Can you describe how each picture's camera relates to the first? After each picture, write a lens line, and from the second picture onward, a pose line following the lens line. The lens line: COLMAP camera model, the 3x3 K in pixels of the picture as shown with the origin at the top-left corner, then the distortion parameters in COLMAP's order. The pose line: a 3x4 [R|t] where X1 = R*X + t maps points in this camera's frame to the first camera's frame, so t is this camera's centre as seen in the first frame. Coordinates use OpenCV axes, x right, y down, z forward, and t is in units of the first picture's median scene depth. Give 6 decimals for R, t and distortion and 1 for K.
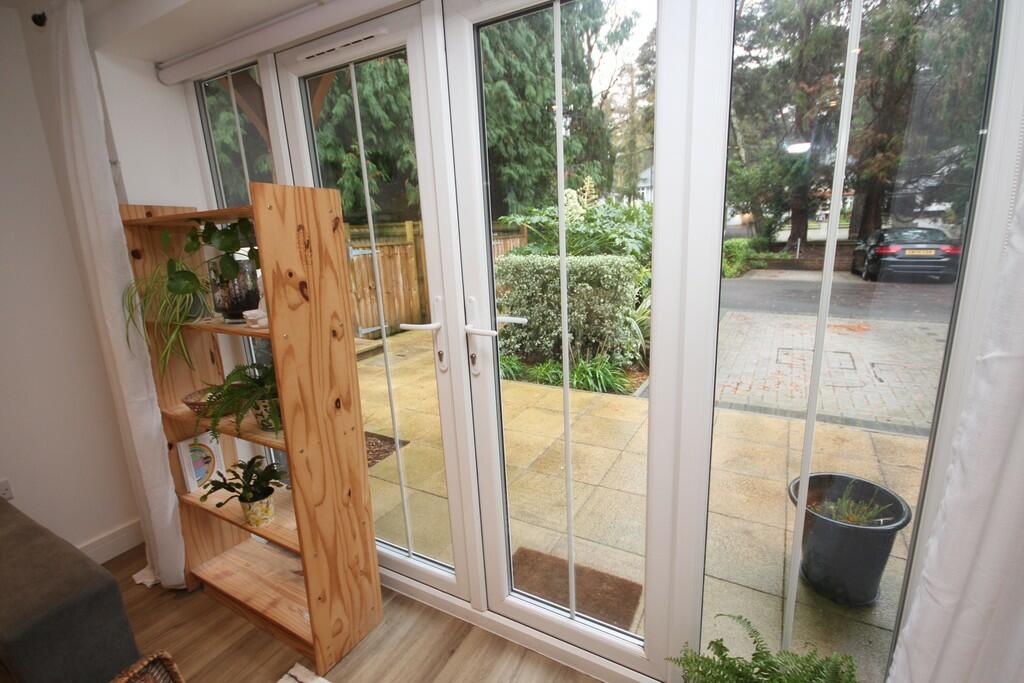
lens RADIAL K [[476.2, 0, 512.0], [0, 476.2, 341.5], [0, 0, 1]] dist [0.000675, -0.000223]
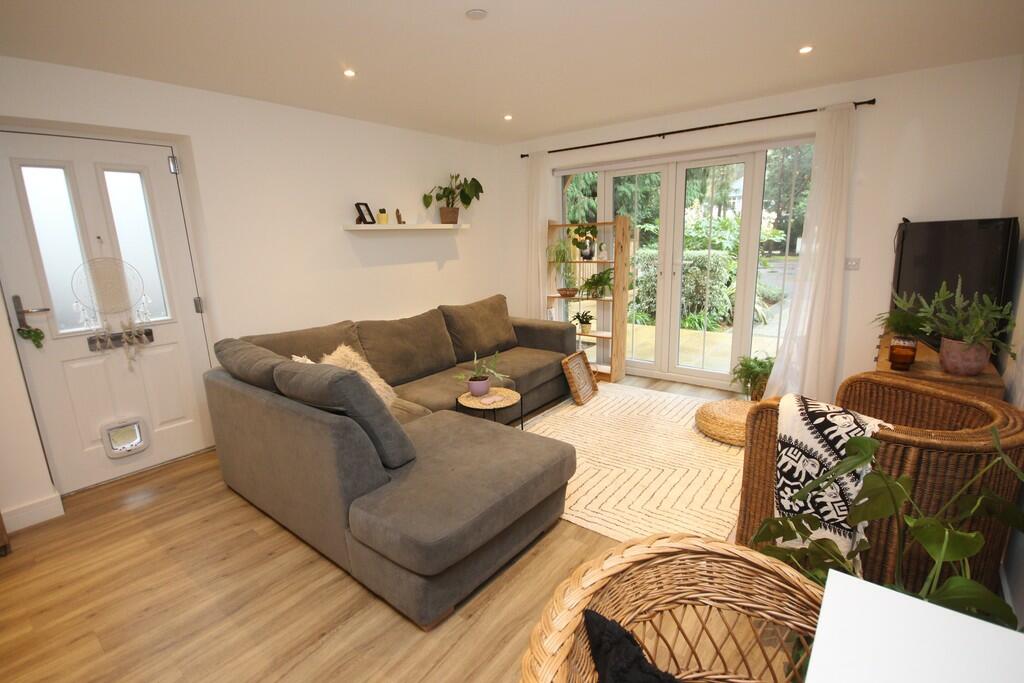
lens RADIAL K [[476.2, 0, 513.6], [0, 476.2, 339.0], [0, 0, 1]] dist [-0.003099, -0.000797]
pose [[0.986940, 0.050555, -0.152949, -0.188669], [-0.053434, 0.998462, -0.014772, 0.172350], [0.151967, 0.022752, 0.988124, -0.664722]]
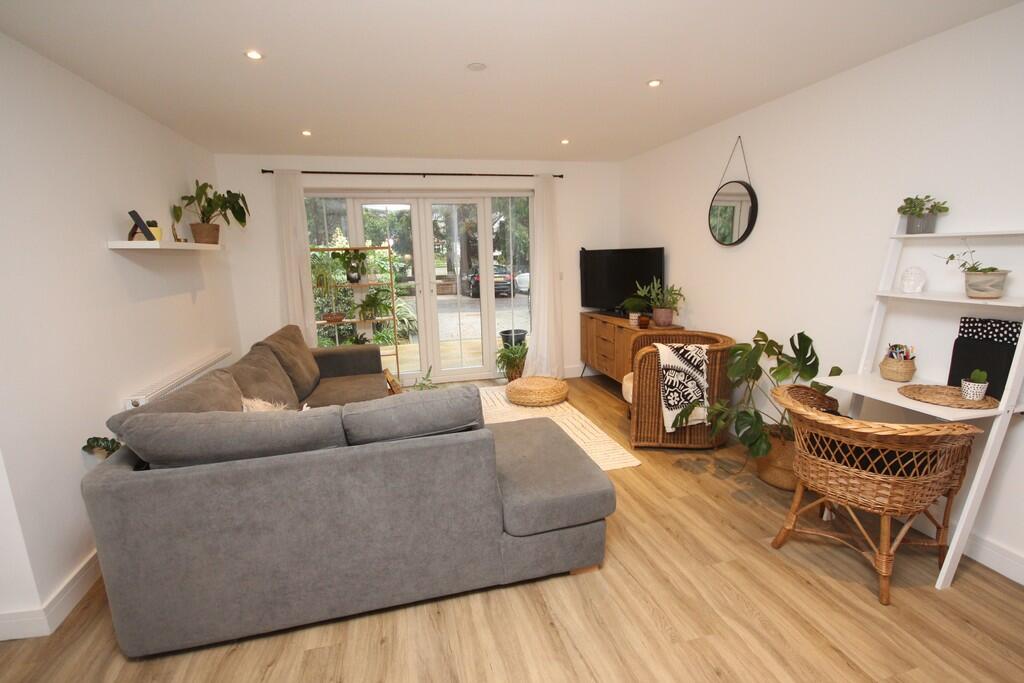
lens RADIAL K [[476.2, 0, 512.0], [0, 476.2, 341.5], [0, 0, 1]] dist [0.000675, -0.000223]
pose [[0.722099, -0.100131, 0.684505, -0.634713], [0.156608, 0.987443, -0.020764, 0.178590], [-0.673830, 0.122193, 0.728713, -0.609133]]
